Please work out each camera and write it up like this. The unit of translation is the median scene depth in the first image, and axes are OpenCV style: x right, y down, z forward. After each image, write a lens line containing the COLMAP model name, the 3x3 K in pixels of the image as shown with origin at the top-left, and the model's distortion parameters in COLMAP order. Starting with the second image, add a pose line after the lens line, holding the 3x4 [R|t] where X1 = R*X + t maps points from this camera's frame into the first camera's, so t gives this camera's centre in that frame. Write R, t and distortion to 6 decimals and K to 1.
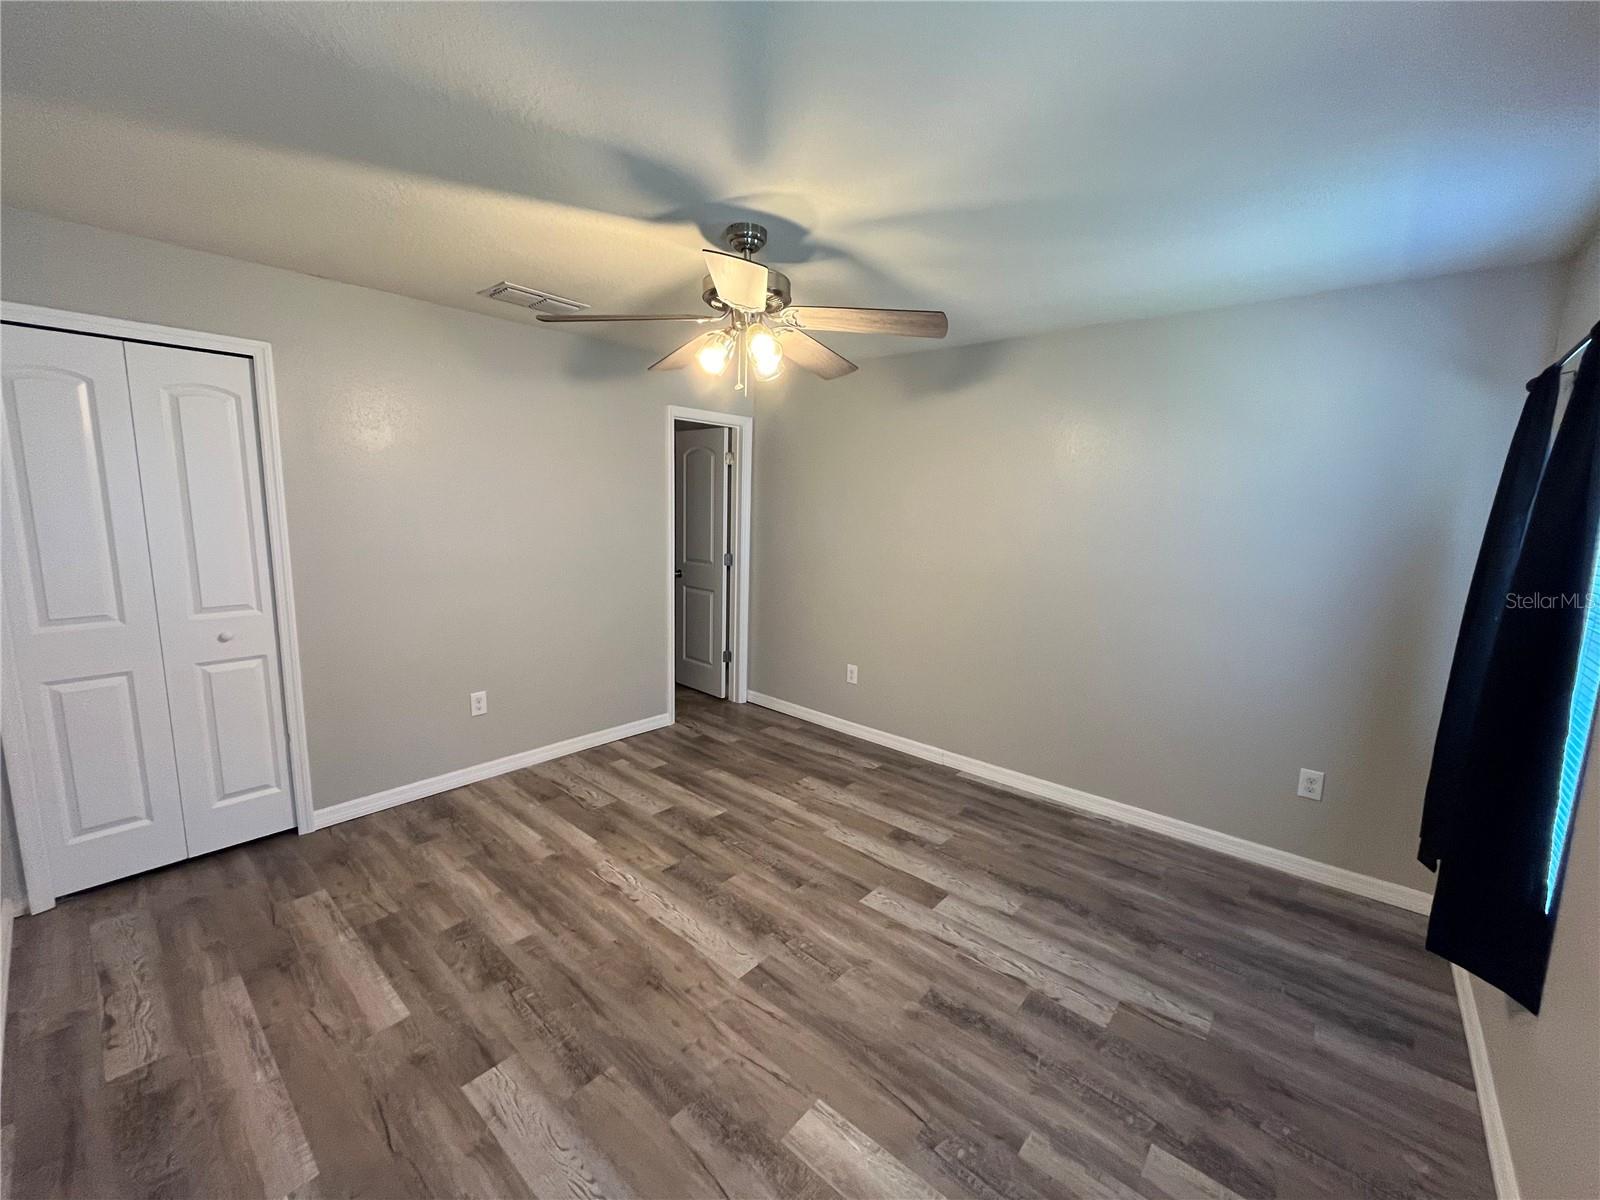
lens RADIAL K [[646.5, 0, 803.1], [0, 646.5, 597.6], [0, 0, 1]] dist [-0.004542, -0.000345]
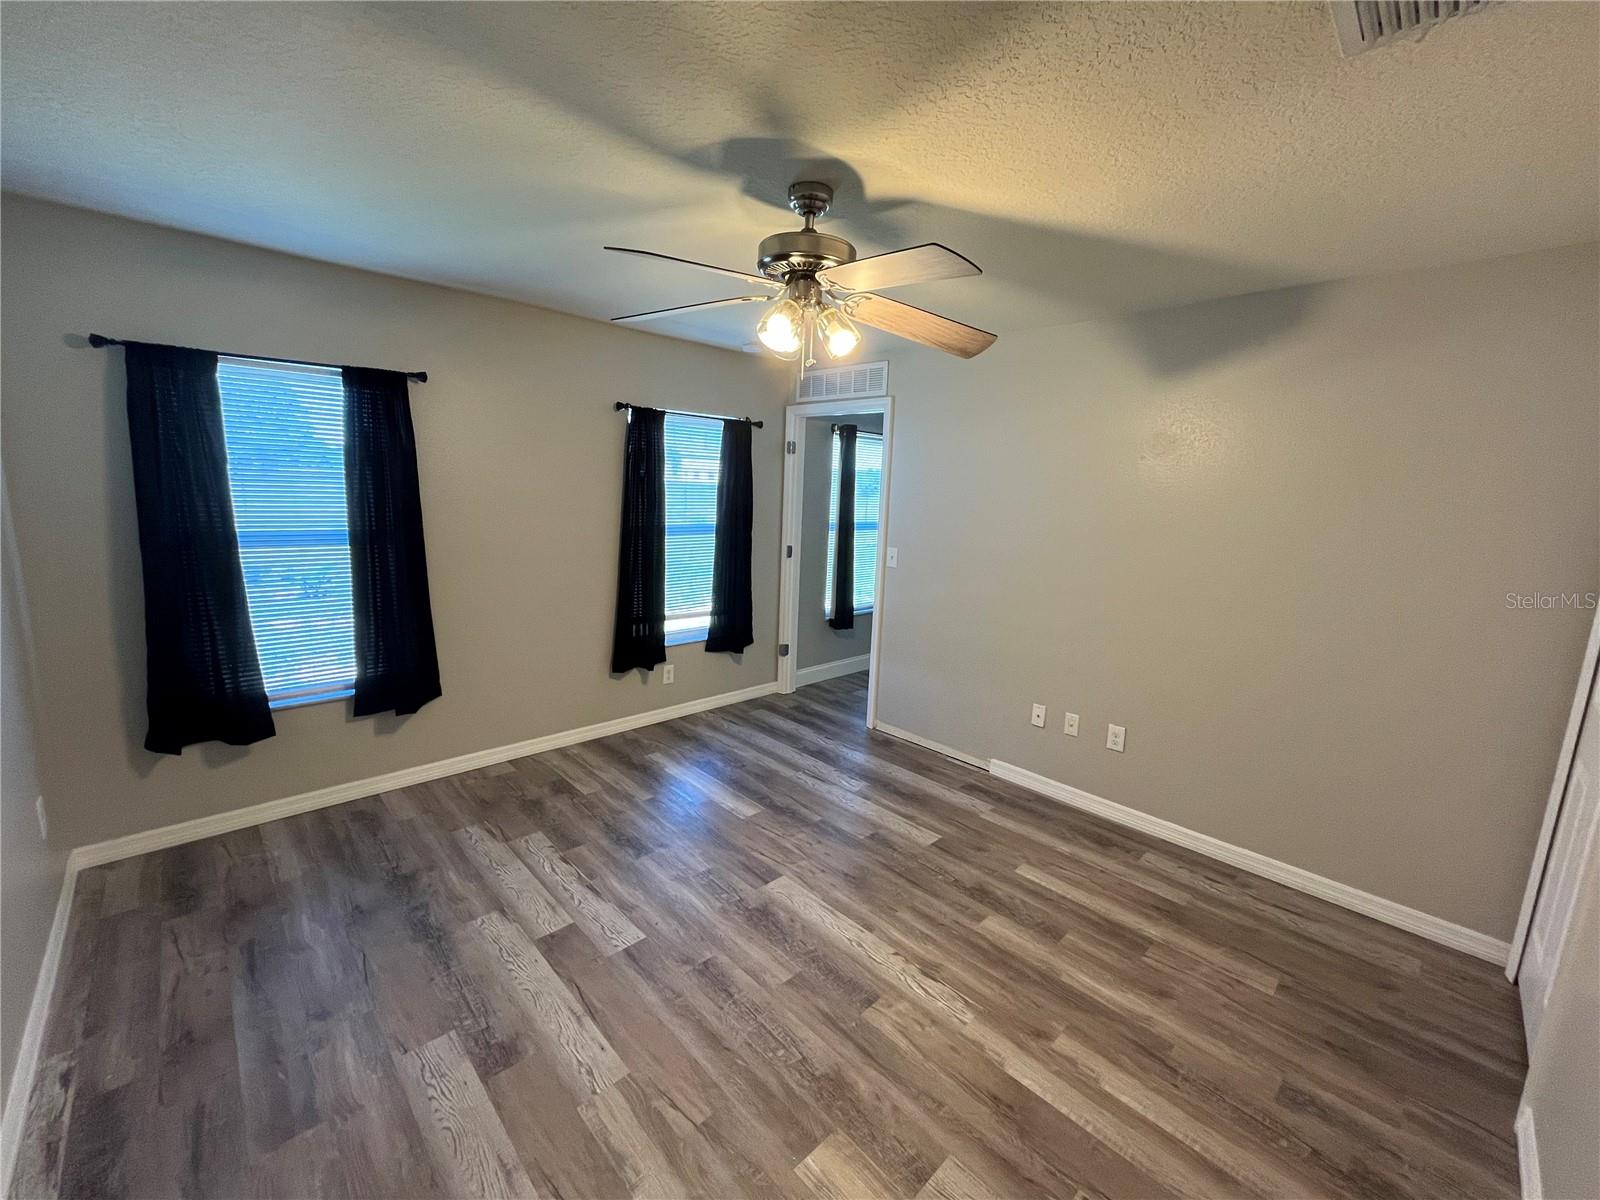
lens RADIAL K [[646.5, 0, 803.1], [0, 646.5, 597.6], [0, 0, 1]] dist [-0.004542, -0.000345]
pose [[-0.993128, -0.082493, 0.083015, -0.172525], [-0.052245, 0.947235, 0.316252, -0.281300], [-0.104724, 0.309742, -0.945036, 1.769744]]
